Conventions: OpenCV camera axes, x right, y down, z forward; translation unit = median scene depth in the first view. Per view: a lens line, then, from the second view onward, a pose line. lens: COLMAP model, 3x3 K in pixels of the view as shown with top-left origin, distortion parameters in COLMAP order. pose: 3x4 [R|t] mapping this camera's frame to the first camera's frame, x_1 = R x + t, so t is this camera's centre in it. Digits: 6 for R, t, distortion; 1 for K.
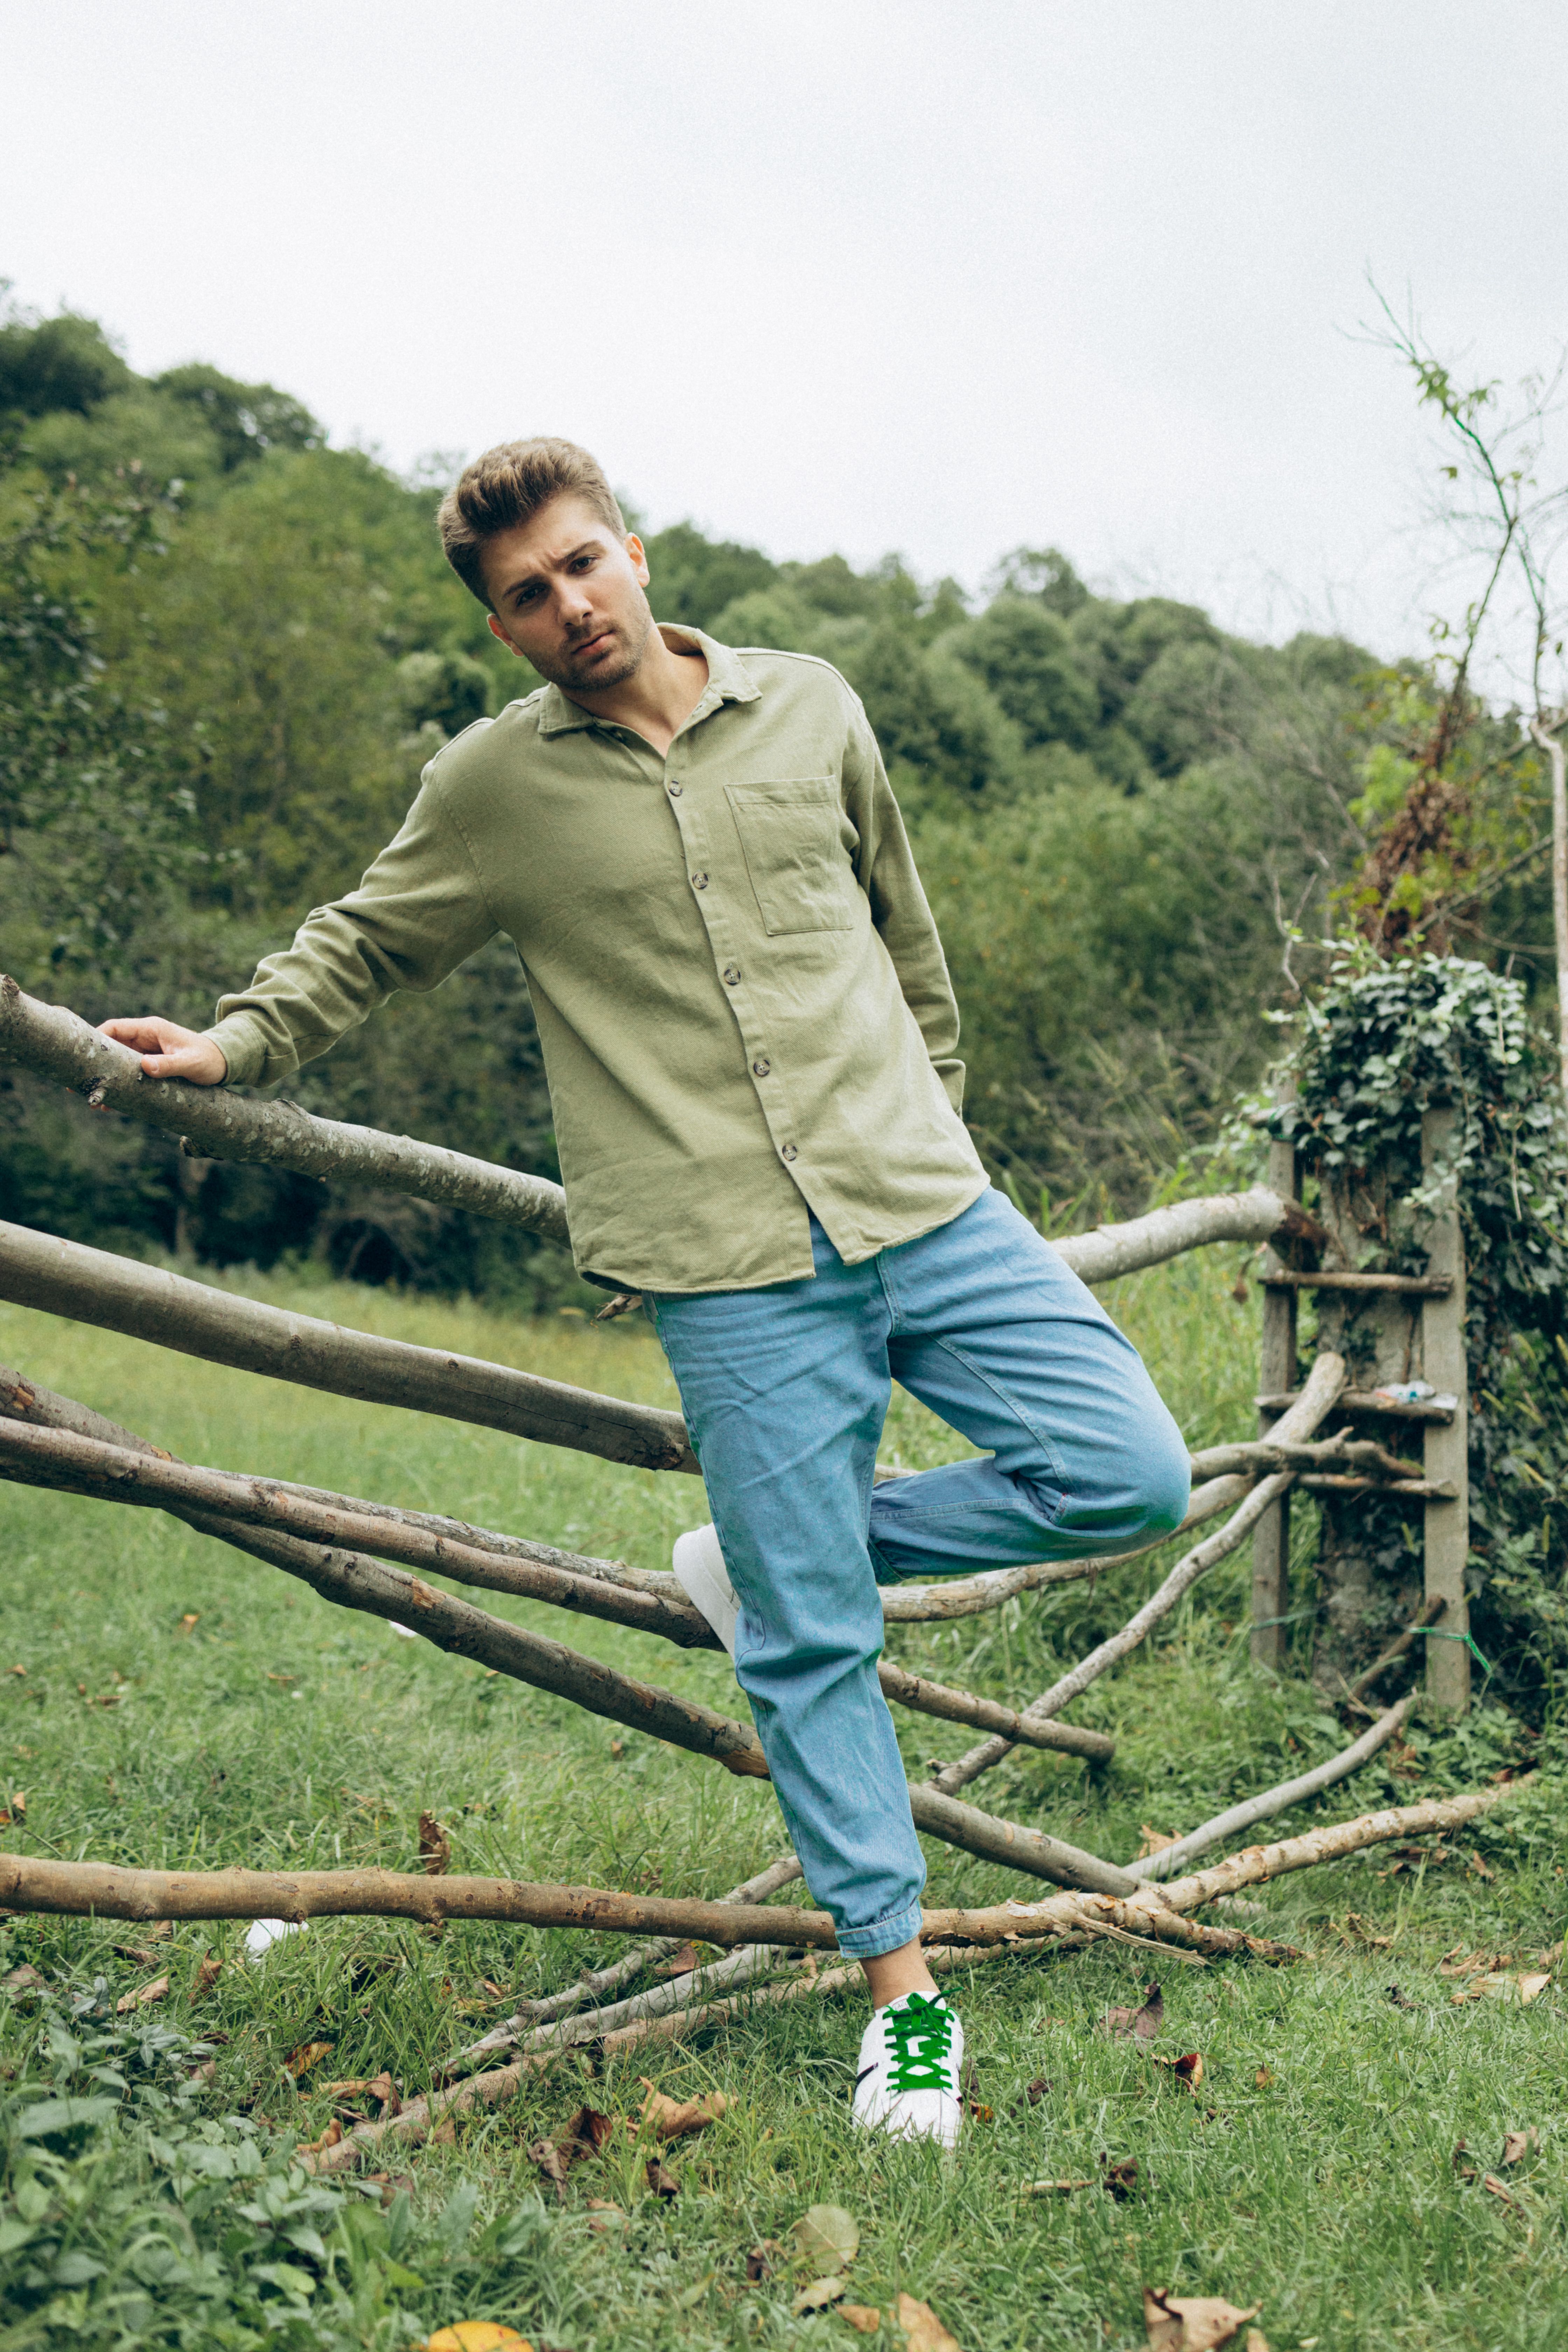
lens RADIAL K [[2350.4, 0, 784.0], [0, 2350.4, 1176.0], [0, 0, 1]] dist [0.011690, 0.126789]
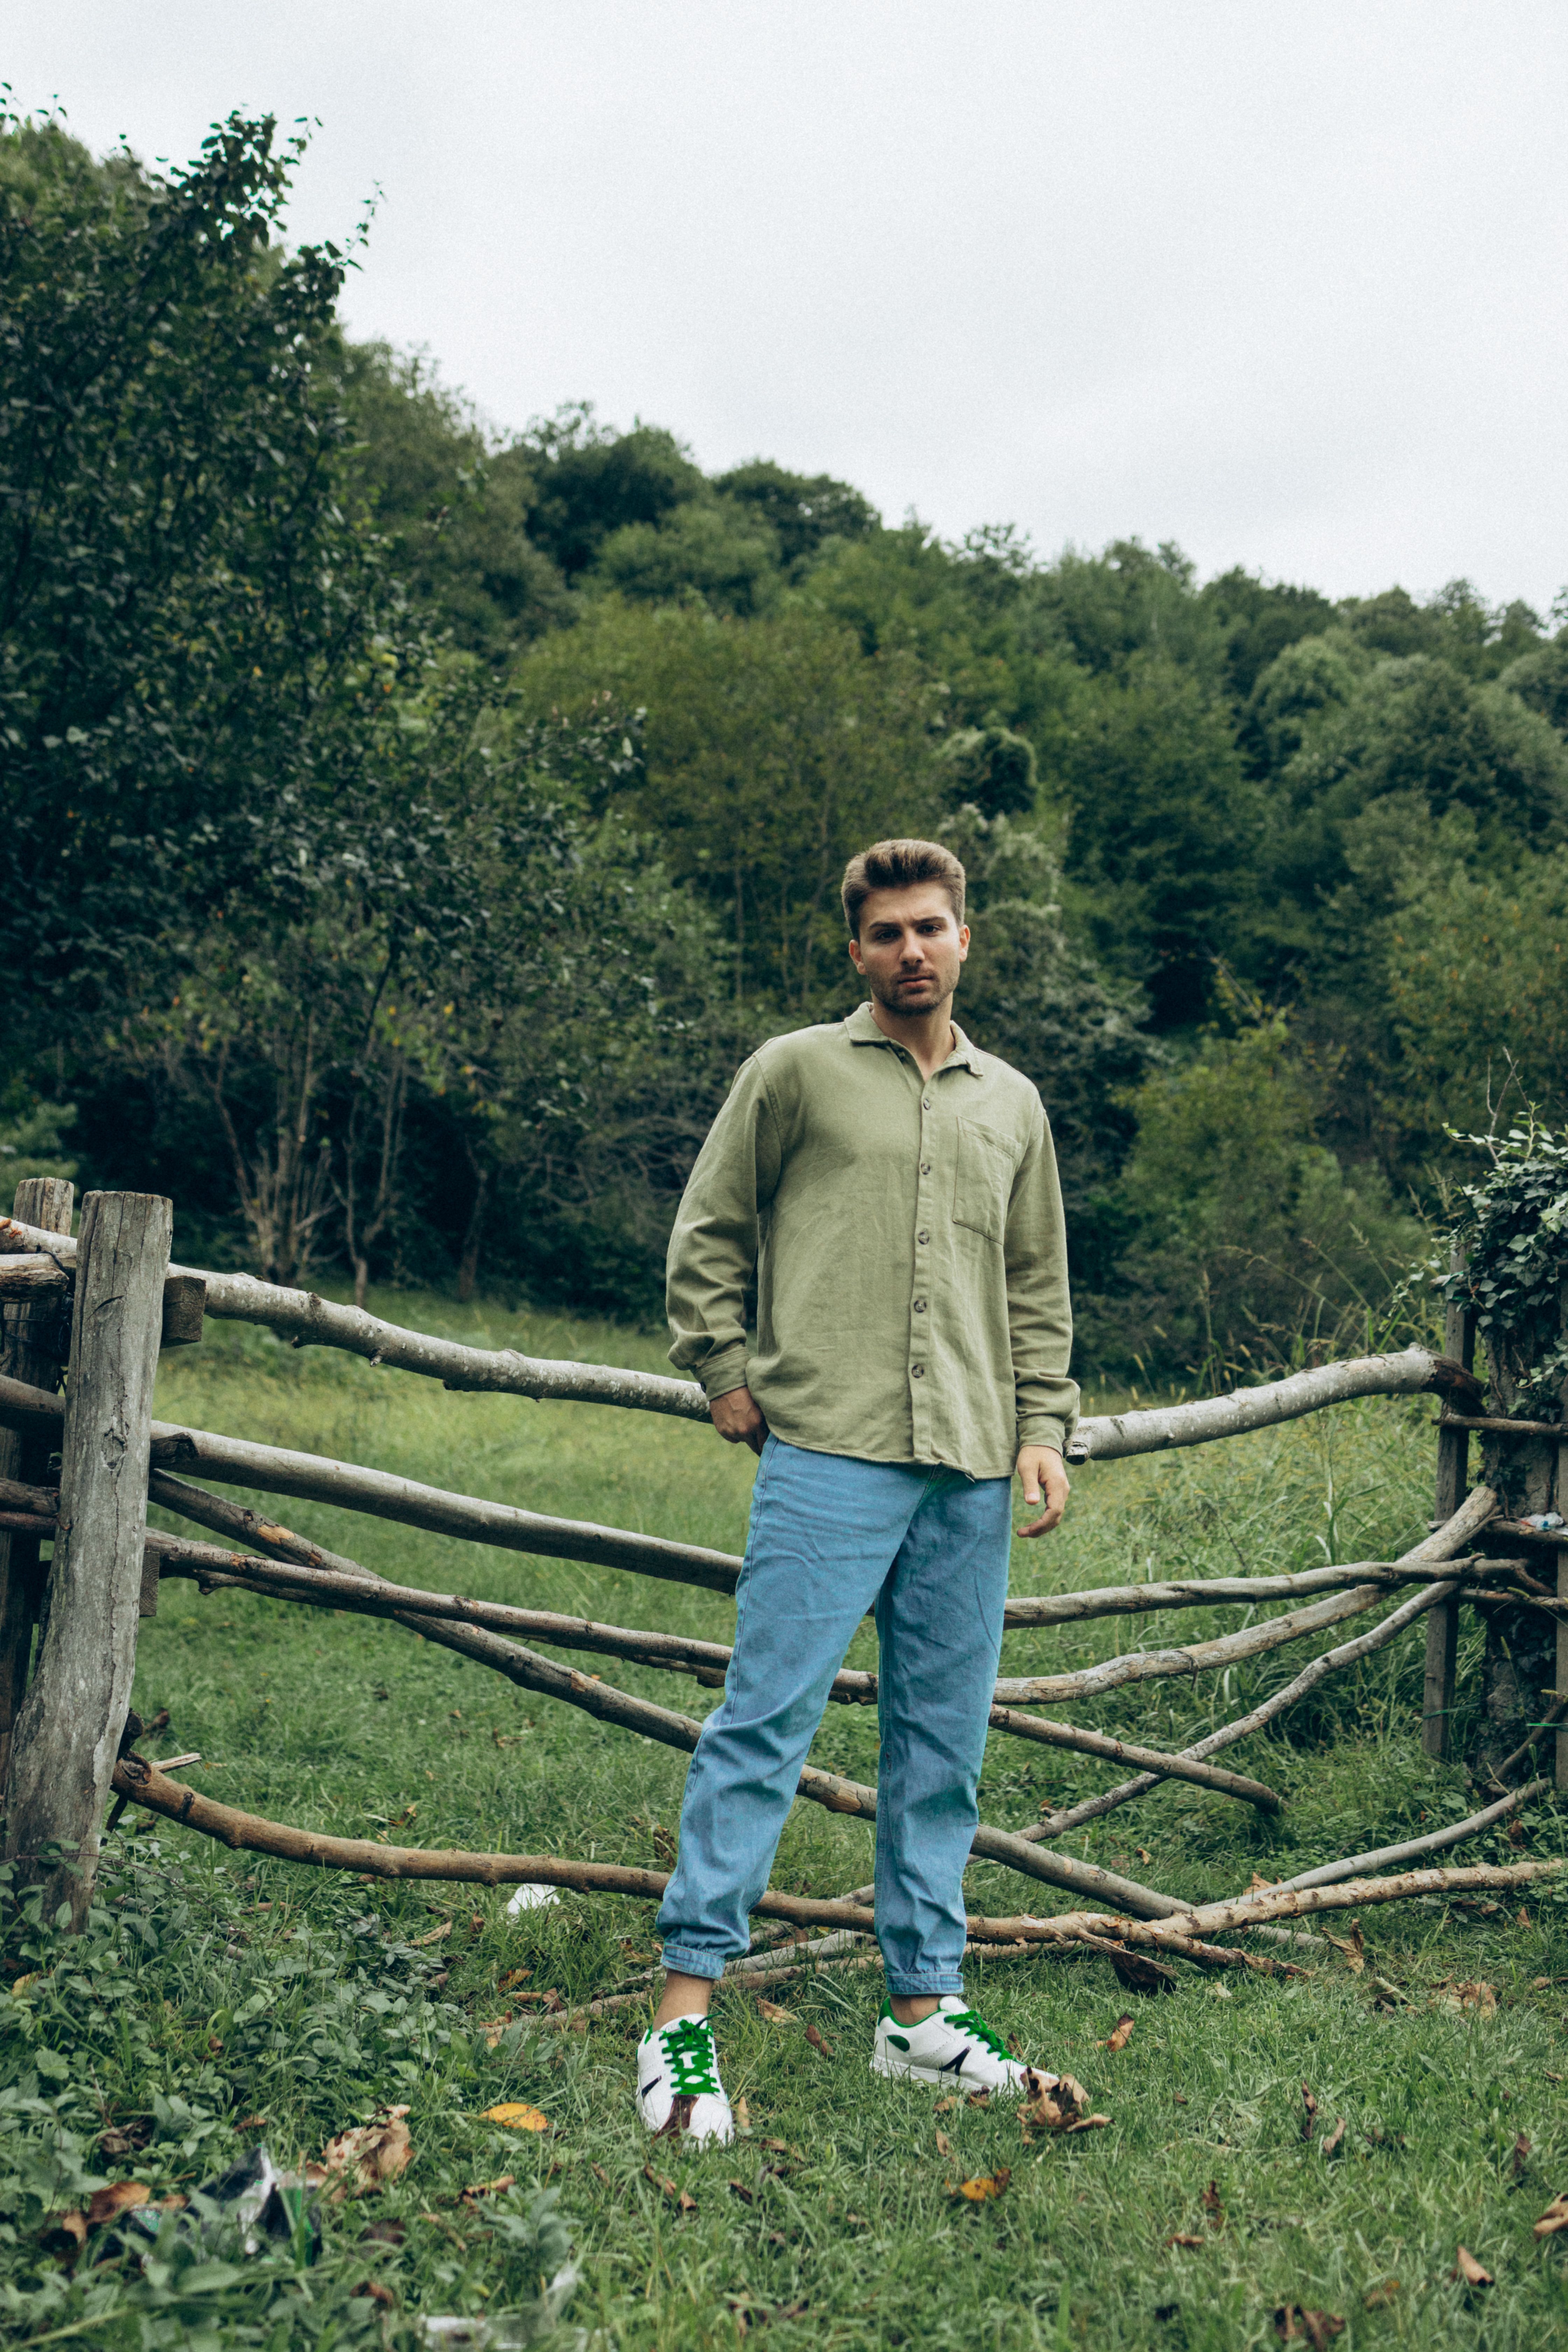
lens RADIAL K [[2314.9, 0, 784.3], [0, 2314.9, 1213.9], [0, 0, 1]] dist [0.105404, -0.180661]
pose [[0.971815, -0.015275, -0.235250, 0.168958], [0.013520, 0.999867, -0.009074, -0.055952], [0.235357, 0.005638, 0.971893, -0.225687]]
